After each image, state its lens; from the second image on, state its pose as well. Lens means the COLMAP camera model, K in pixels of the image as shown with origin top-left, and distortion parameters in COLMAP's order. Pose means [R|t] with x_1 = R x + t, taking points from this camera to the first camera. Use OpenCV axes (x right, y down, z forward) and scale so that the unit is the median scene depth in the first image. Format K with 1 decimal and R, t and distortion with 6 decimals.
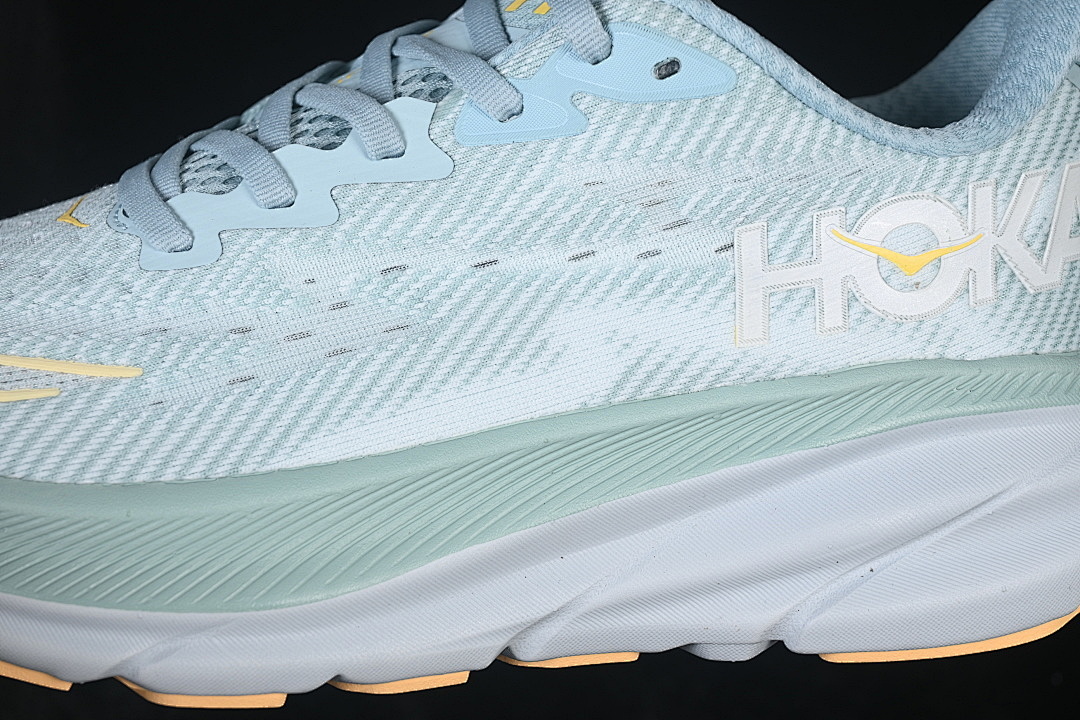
lens RADIAL K [[2595.3, 0, 587.4], [0, 2595.3, 372.1], [0, 0, 1]] dist [0.069945, 0.000000]
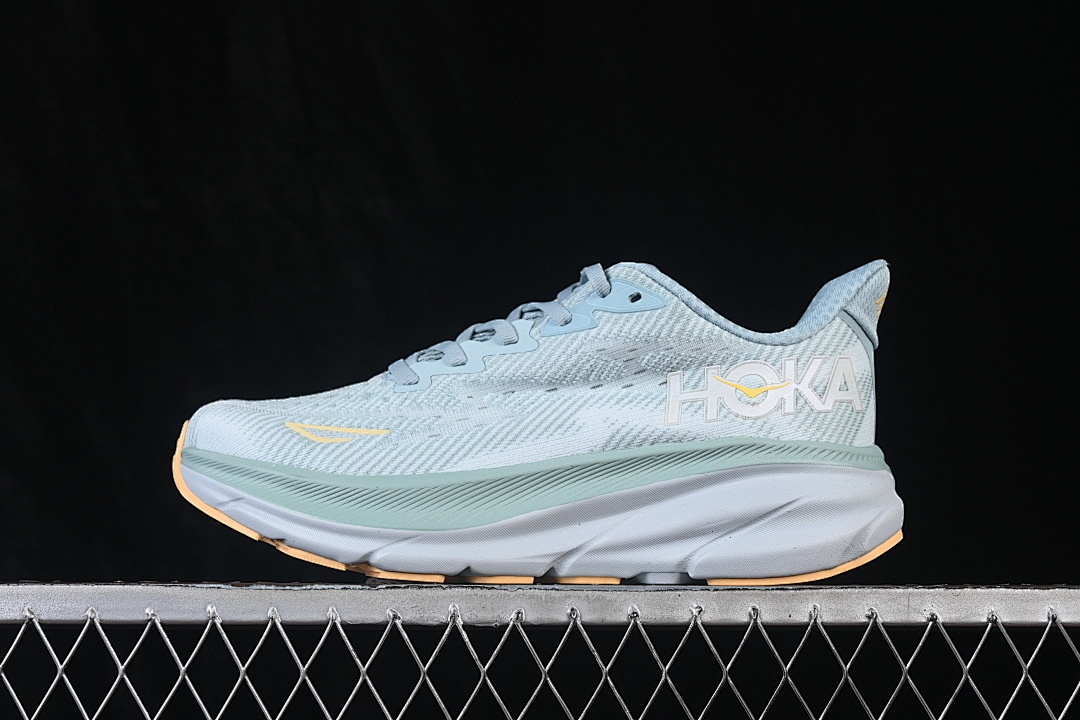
lens RADIAL K [[2595.3, 0, 545.2], [0, 2595.3, 363.3], [0, 0, 1]] dist [0.069945, 0.000000]
pose [[0.983913, 0.003960, -0.178602, 0.338183], [-0.054732, 0.958360, -0.280267, 0.537846], [0.170056, 0.285534, 0.943160, -1.021962]]
